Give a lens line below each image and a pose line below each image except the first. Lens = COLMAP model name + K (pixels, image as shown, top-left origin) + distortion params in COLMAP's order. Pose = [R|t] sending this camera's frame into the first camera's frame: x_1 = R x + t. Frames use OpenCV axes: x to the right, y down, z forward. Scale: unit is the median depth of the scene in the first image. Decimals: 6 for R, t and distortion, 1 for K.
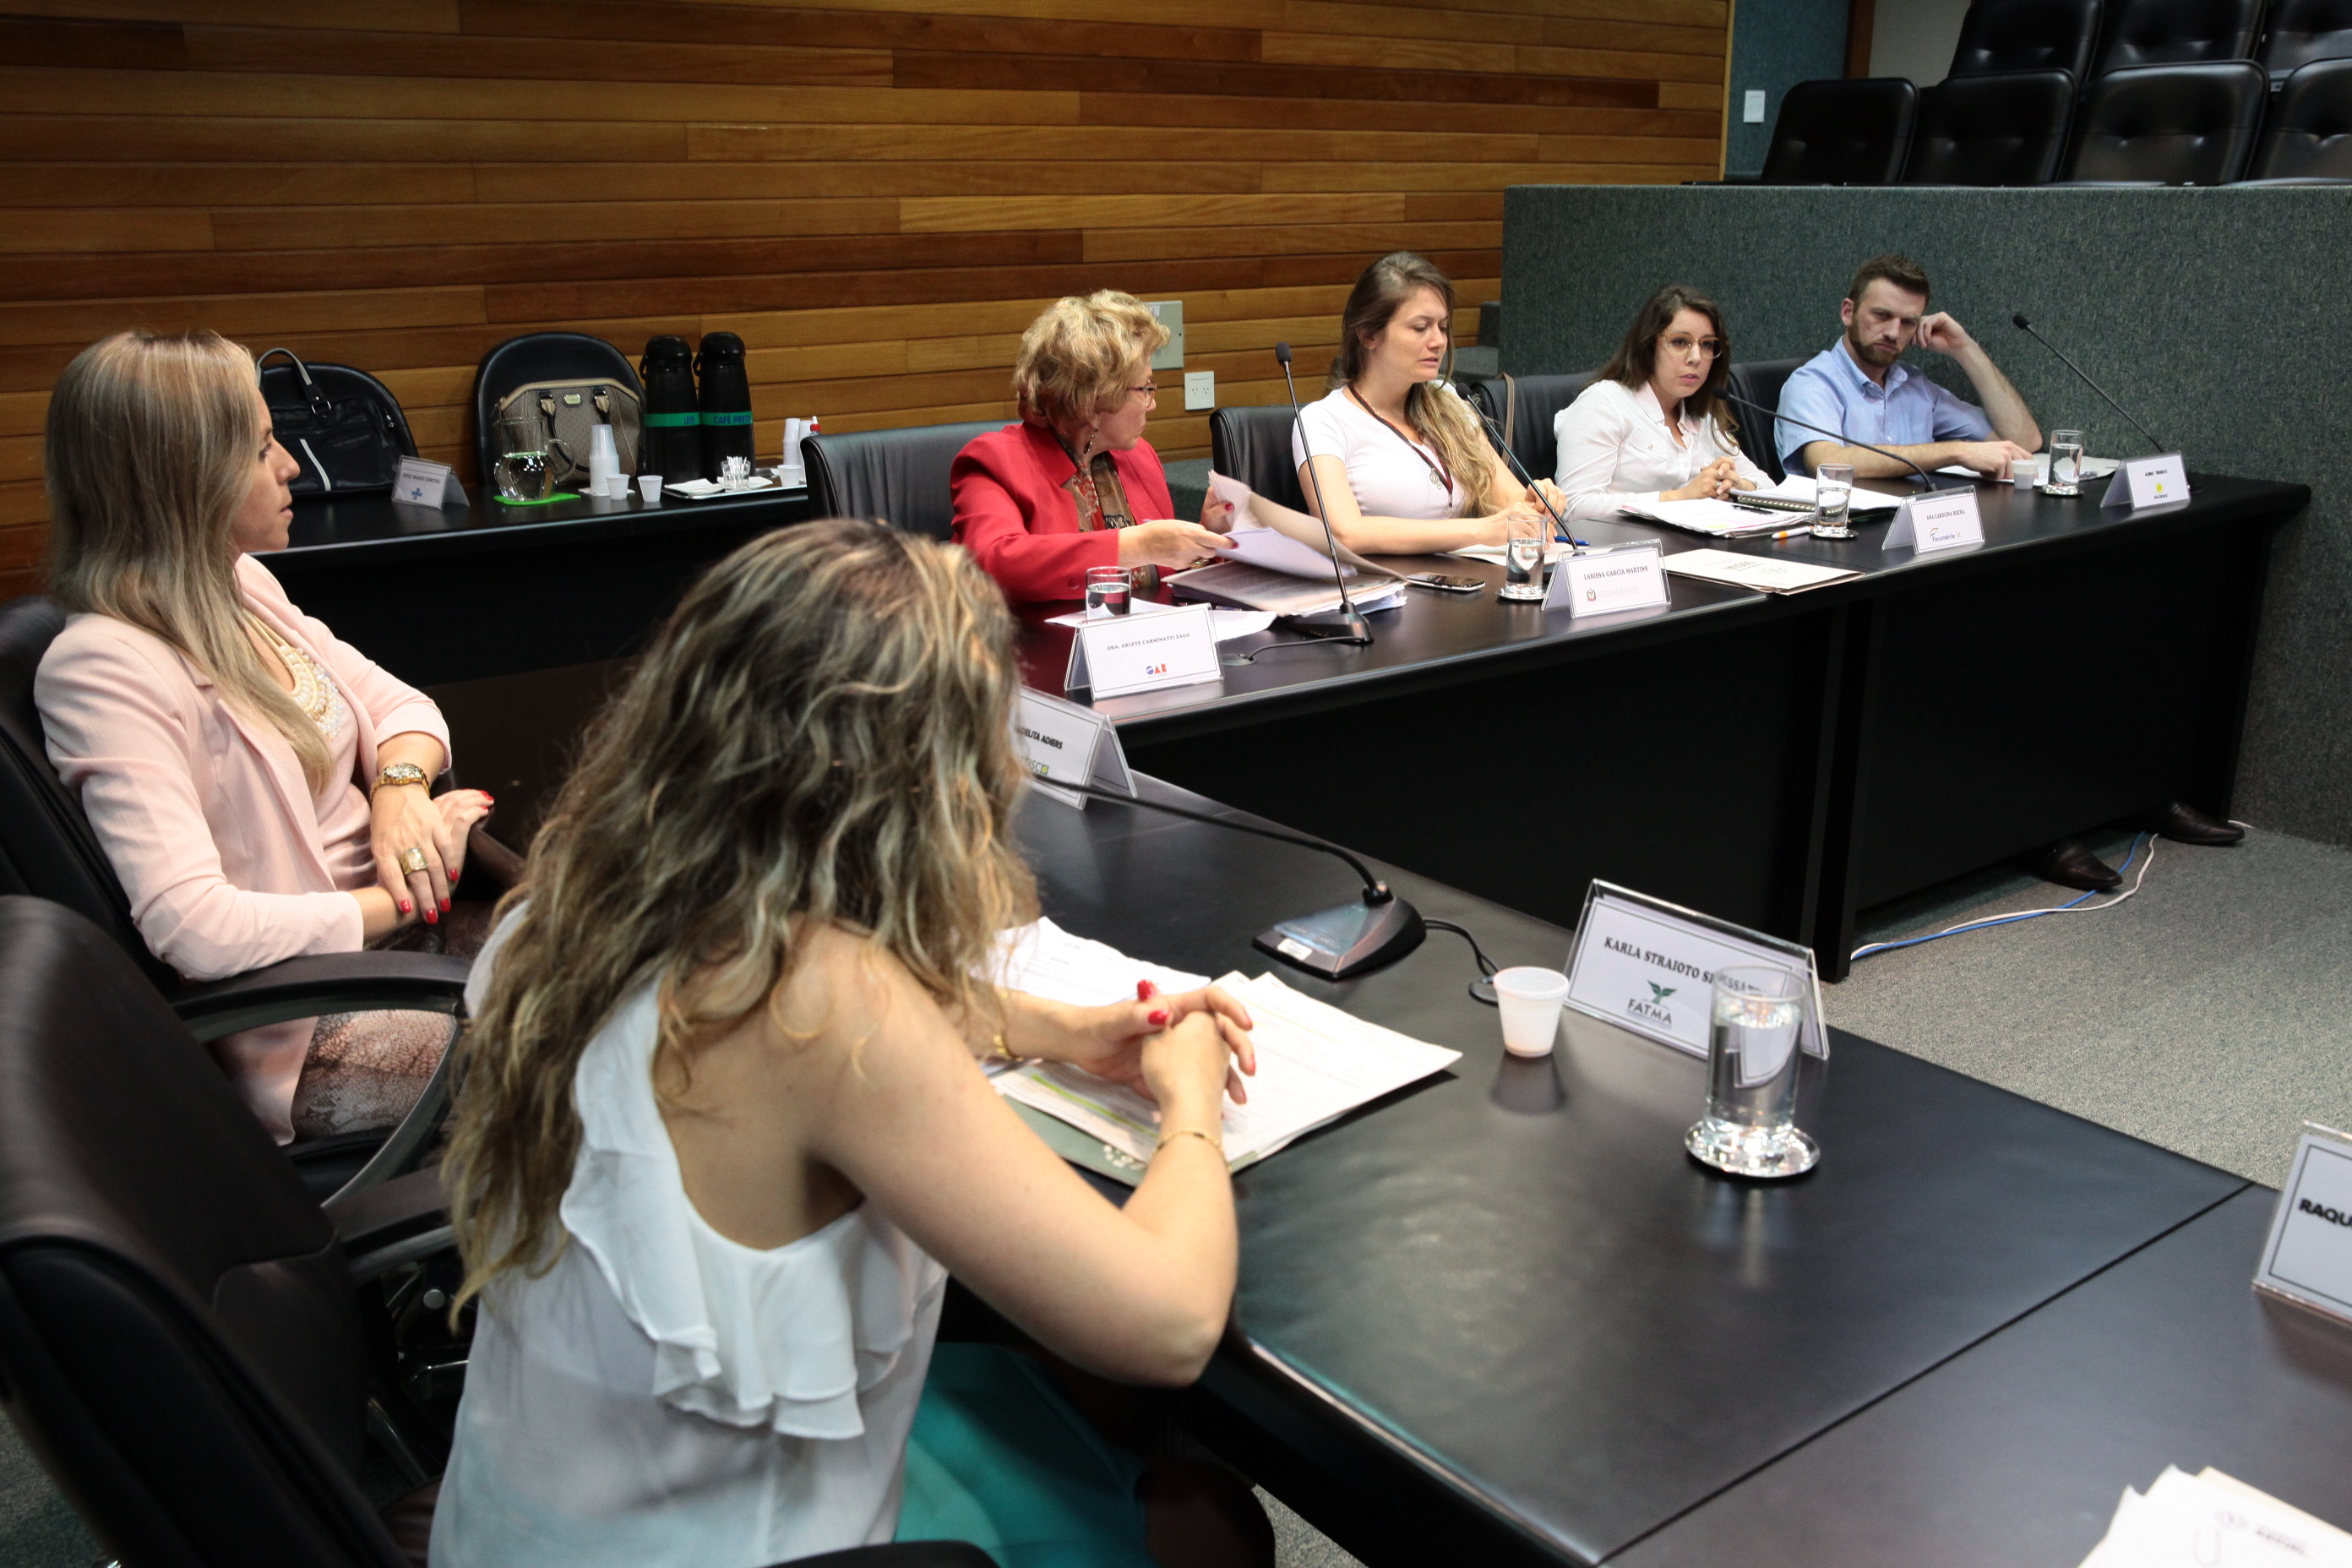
lens RADIAL K [[2103.5, 0, 1176.0], [0, 2103.5, 784.0], [0, 0, 1]] dist [-0.050778, 0.118125]
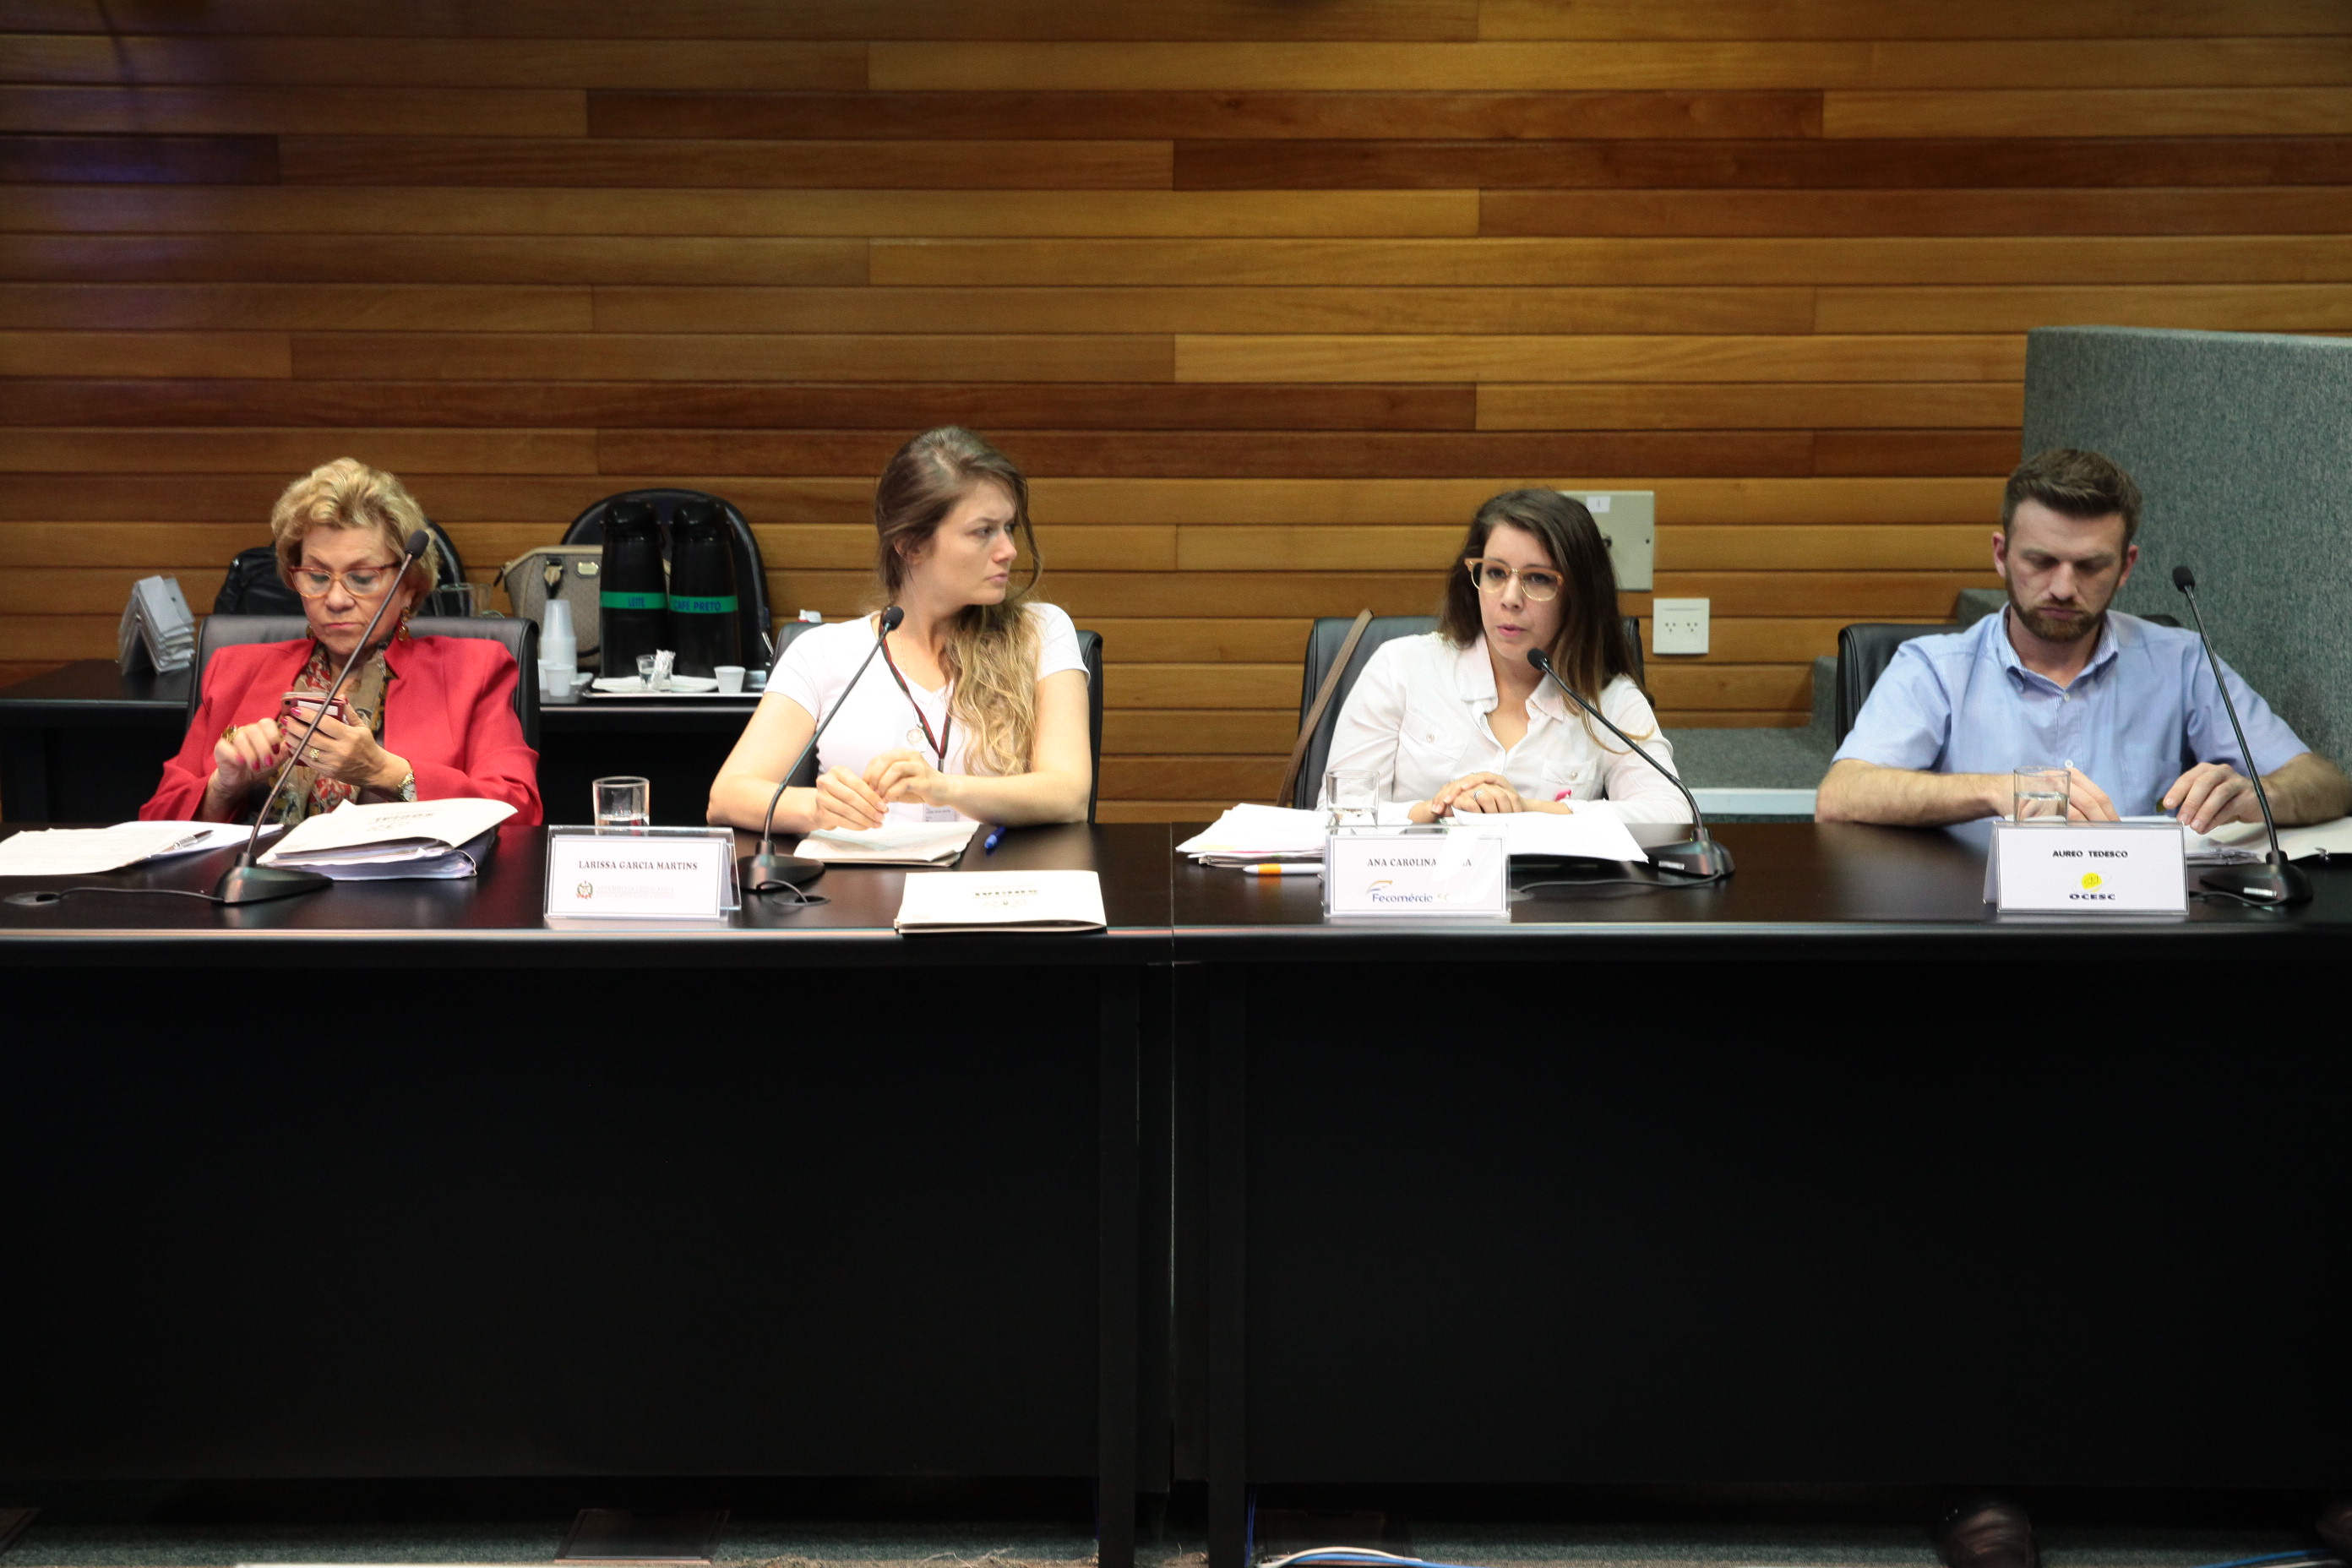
lens RADIAL K [[3213.8, 0, 1176.0], [0, 3213.8, 784.0], [0, 0, 1]] dist [0.101821, -0.000299]
pose [[0.792158, 0.099038, -0.602226, 0.572906], [-0.175121, 0.982138, -0.068835, -0.046718], [0.584652, 0.159991, 0.795352, 0.123328]]
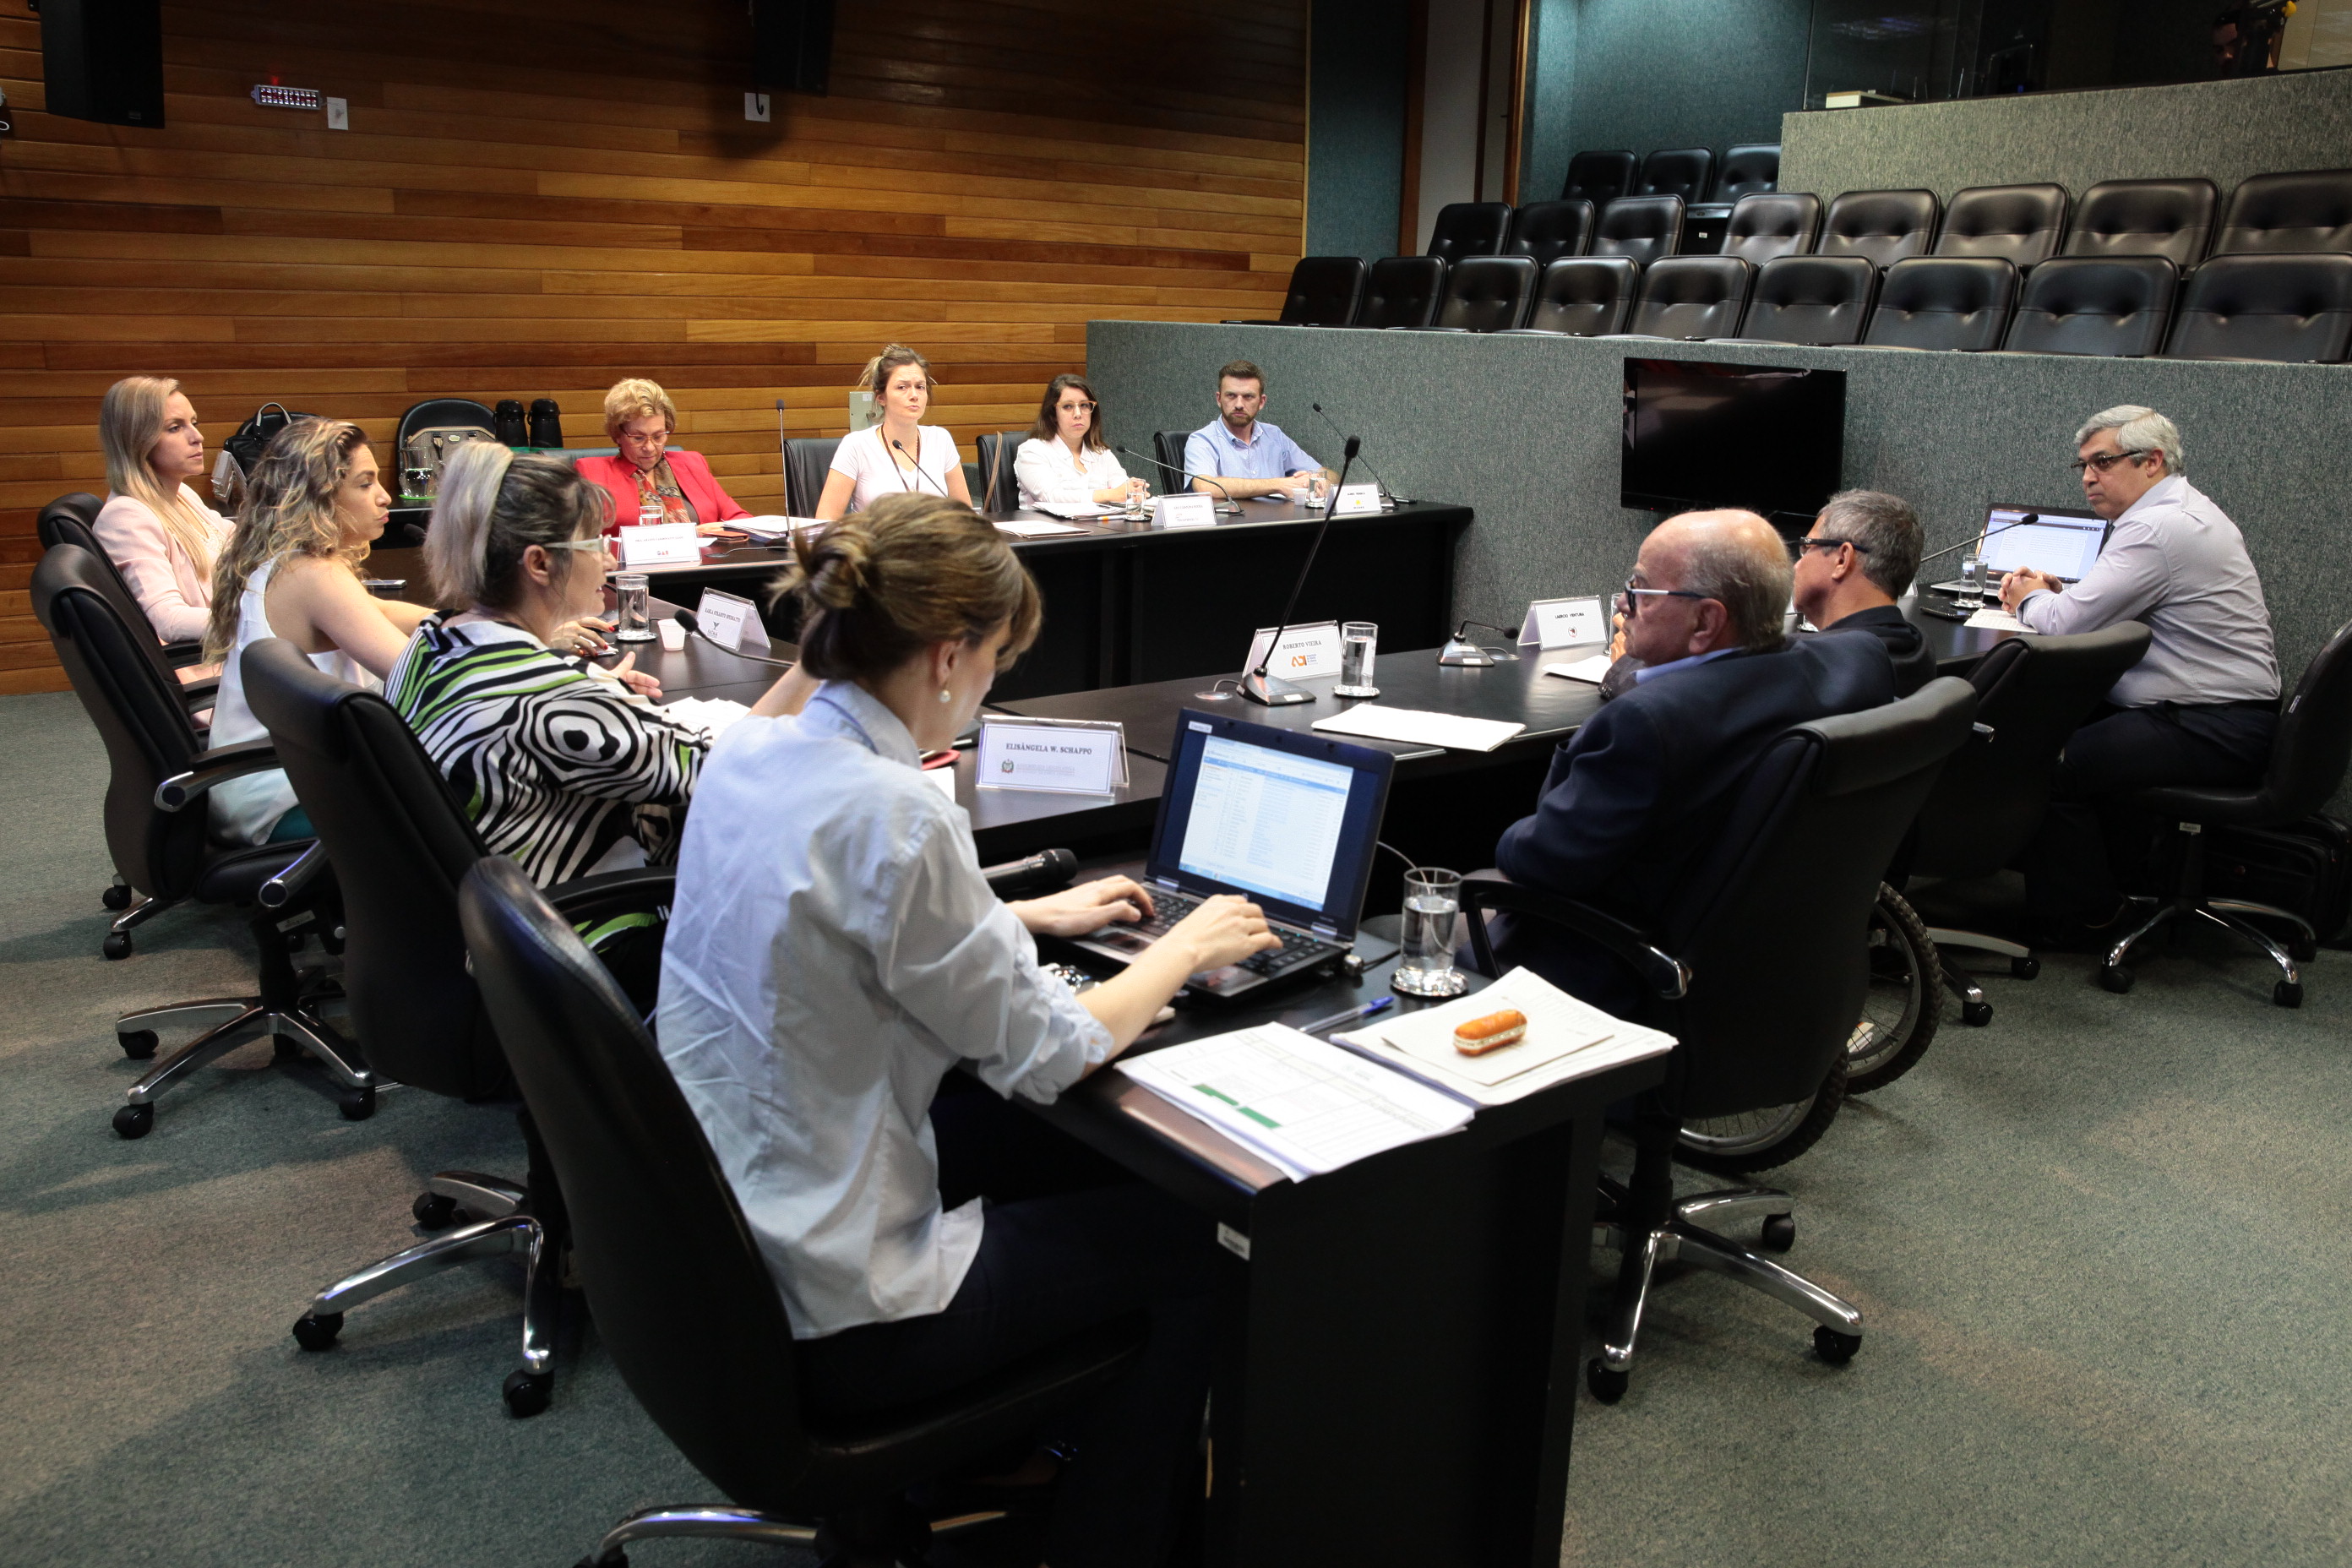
lens RADIAL K [[1867.7, 0, 1176.0], [0, 1867.7, 784.0], [0, 0, 1]] dist [-0.076545, 0.106183]
pose [[0.999627, 0.021641, 0.016642, 0.217297], [-0.021098, 0.999261, -0.032138, 0.101454], [-0.017325, 0.031775, 0.999345, -0.370376]]
